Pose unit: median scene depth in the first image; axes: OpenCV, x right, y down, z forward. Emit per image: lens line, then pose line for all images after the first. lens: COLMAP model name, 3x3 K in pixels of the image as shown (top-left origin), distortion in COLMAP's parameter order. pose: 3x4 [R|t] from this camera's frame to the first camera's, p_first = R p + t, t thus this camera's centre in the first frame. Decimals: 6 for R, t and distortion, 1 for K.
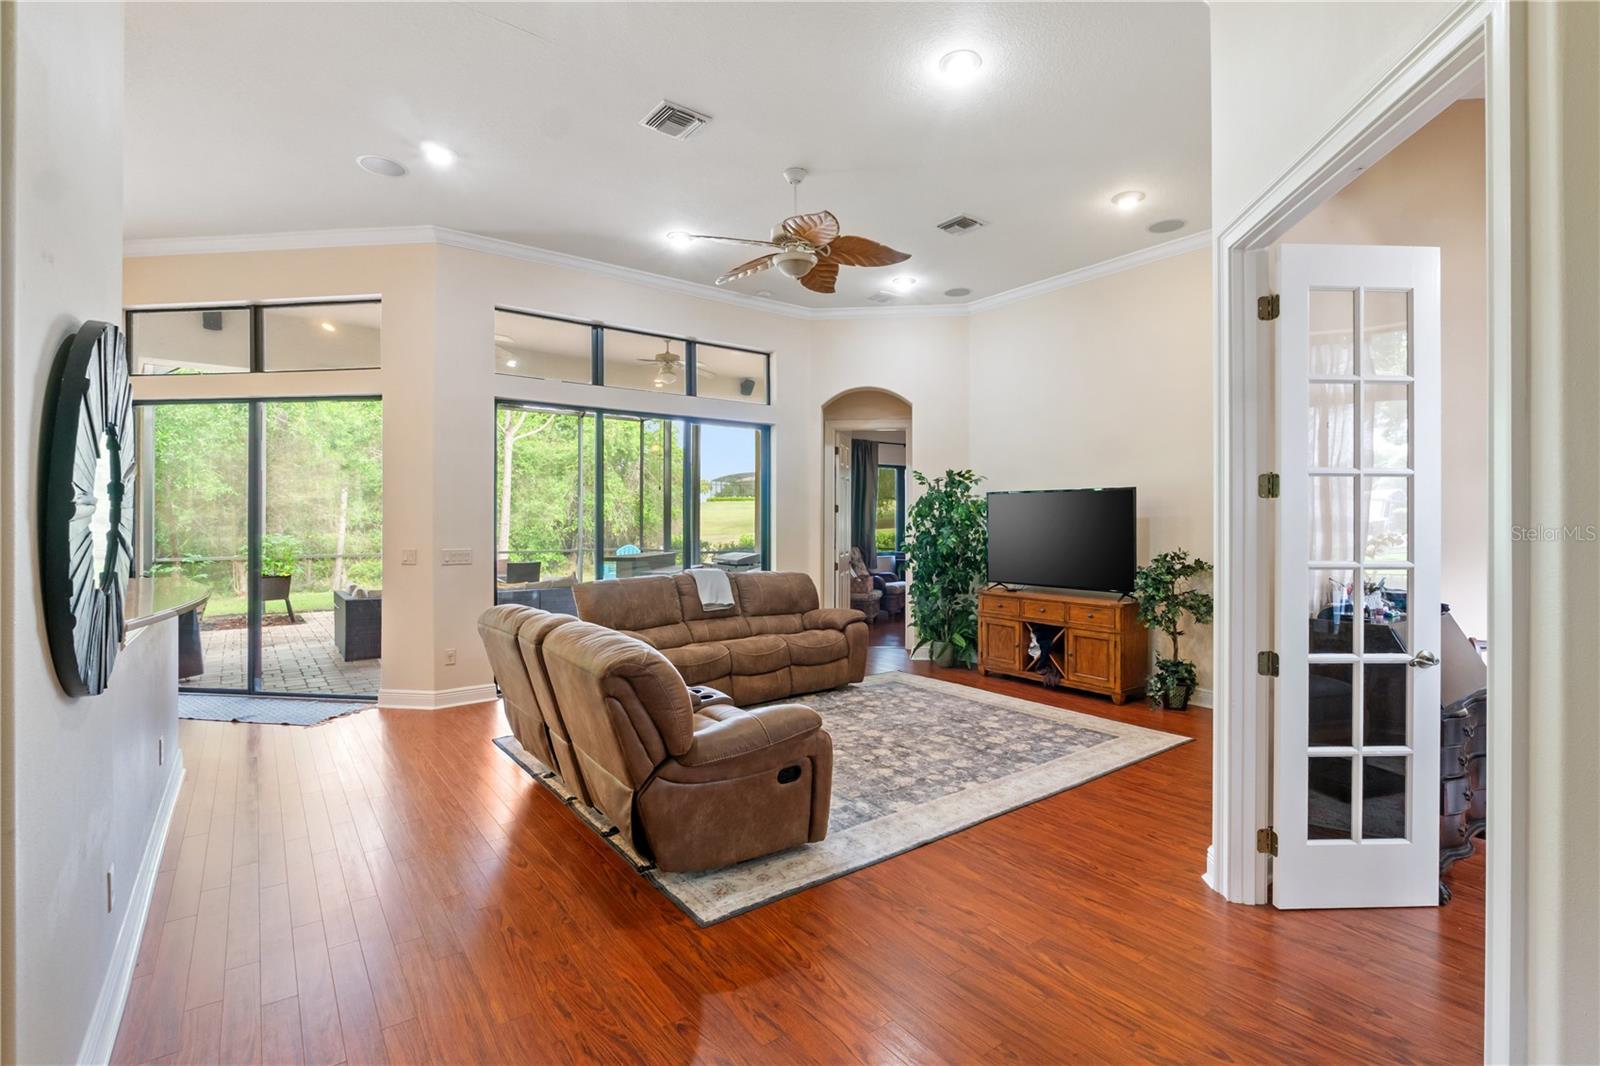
lens RADIAL K [[727.8, 0, 803.9], [0, 727.8, 526.0], [0, 0, 1]] dist [-0.009716, 0.000521]
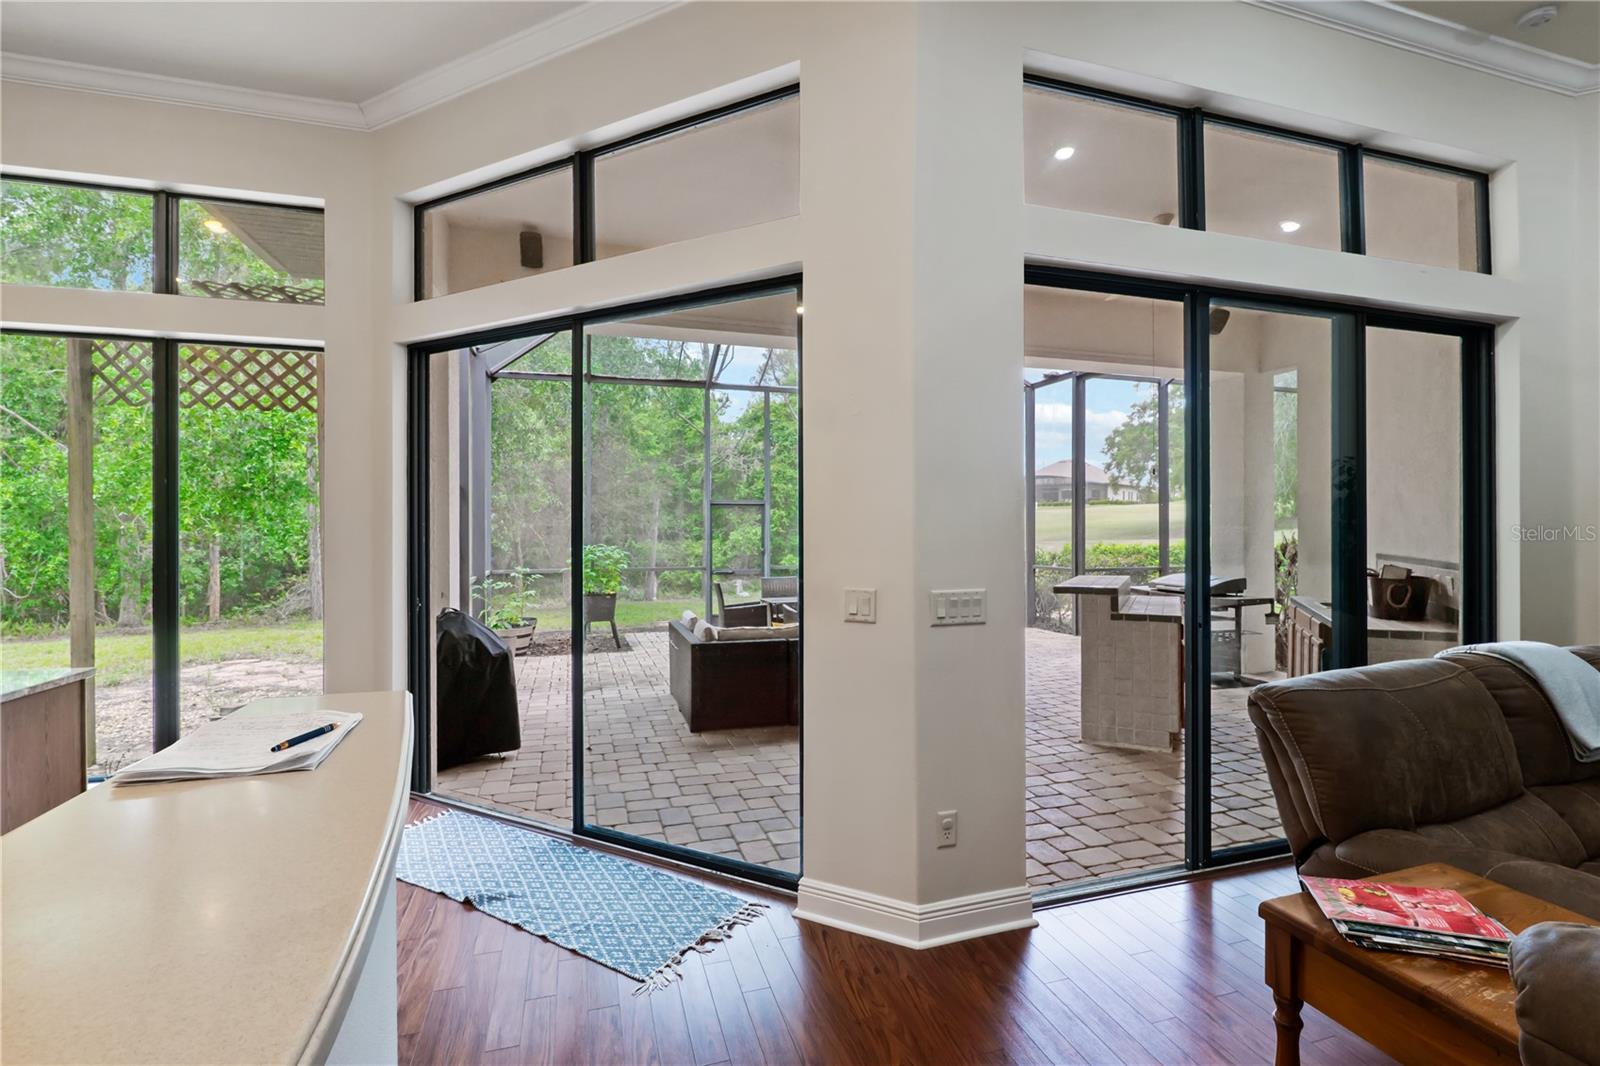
lens RADIAL K [[720.1, 0, 800.0], [0, 720.1, 533.0], [0, 0, 1]] dist [-0.002626, -0.000142]
pose [[0.939283, -0.002840, -0.343133, -0.404419], [0.002880, 0.999996, -0.000393, -0.004406], [0.343132, -0.000619, 0.939287, 0.526763]]
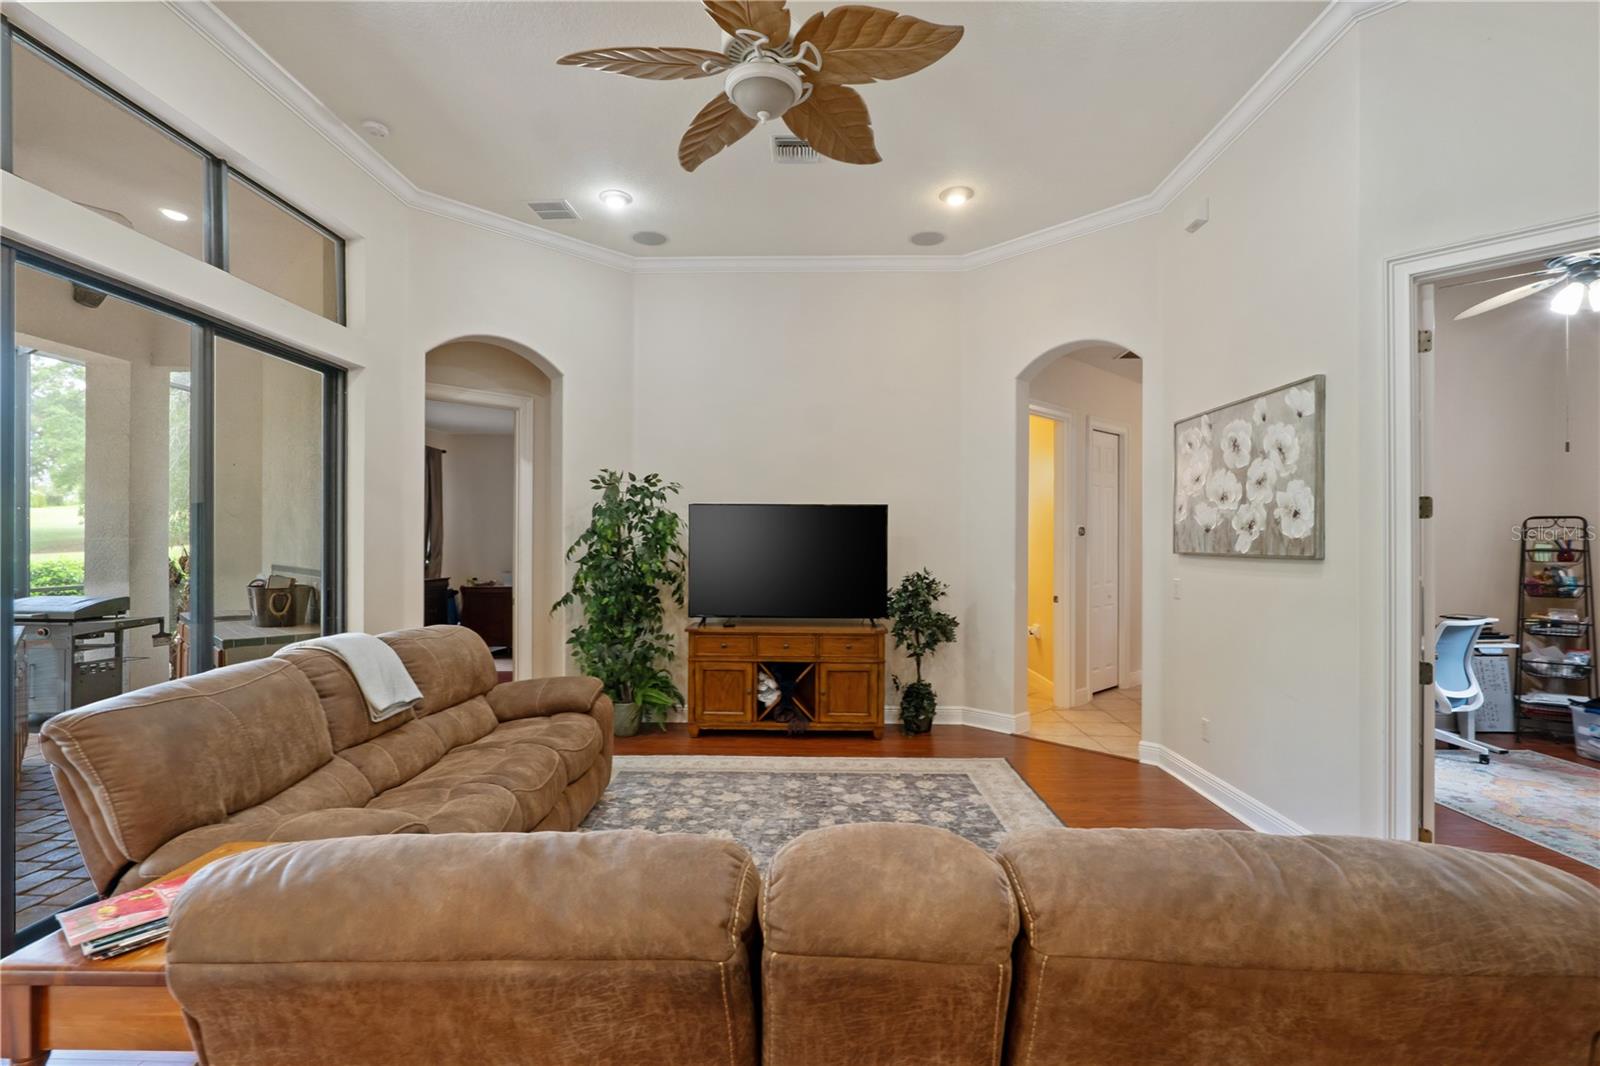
lens RADIAL K [[736.7, 0, 800.4], [0, 736.7, 546.4], [0, 0, 1]] dist [-0.013365, 0.000013]
pose [[0.613376, -0.002664, 0.789787, -0.361069], [0.001249, 0.999996, 0.002404, -0.002371], [-0.789790, -0.000488, 0.613377, 0.490142]]
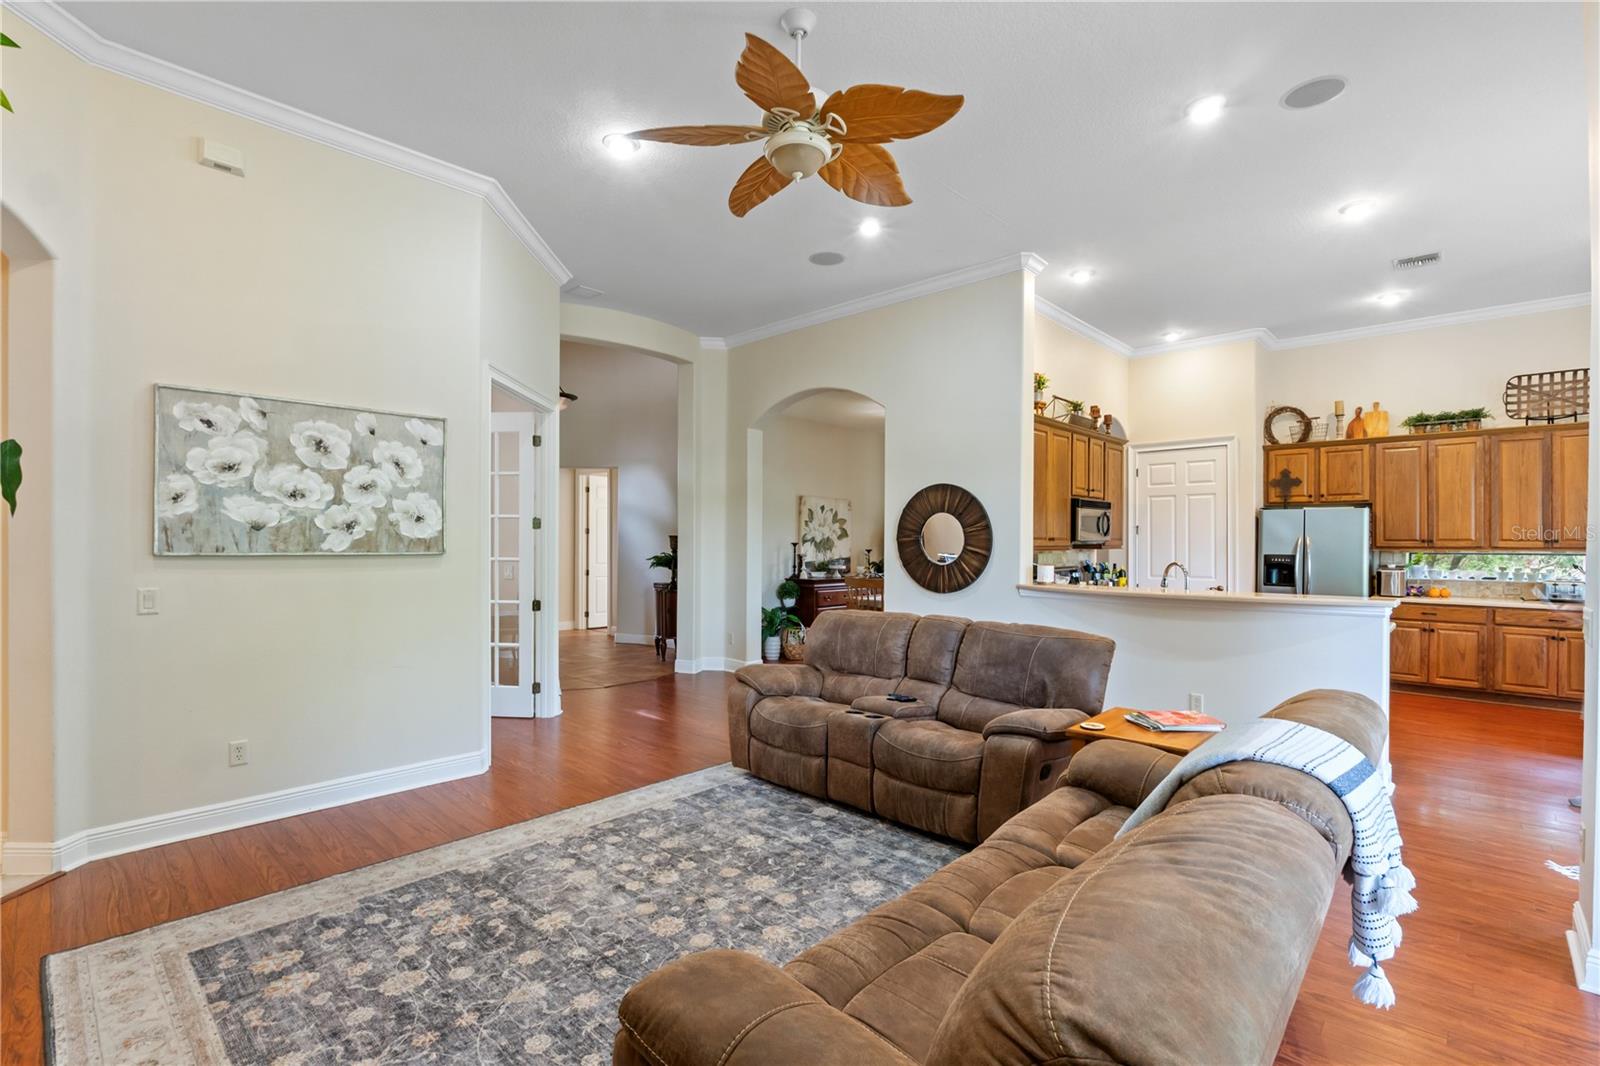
lens RADIAL K [[749.2, 0, 800.0], [0, 749.2, 533.0], [0, 0, 1]] dist [0.000063, -0.000409]
pose [[-0.986814, -0.007508, -0.161687, 0.075629], [-0.006607, 0.999960, -0.006108, -0.010026], [0.161726, -0.004959, -0.986823, 1.331700]]
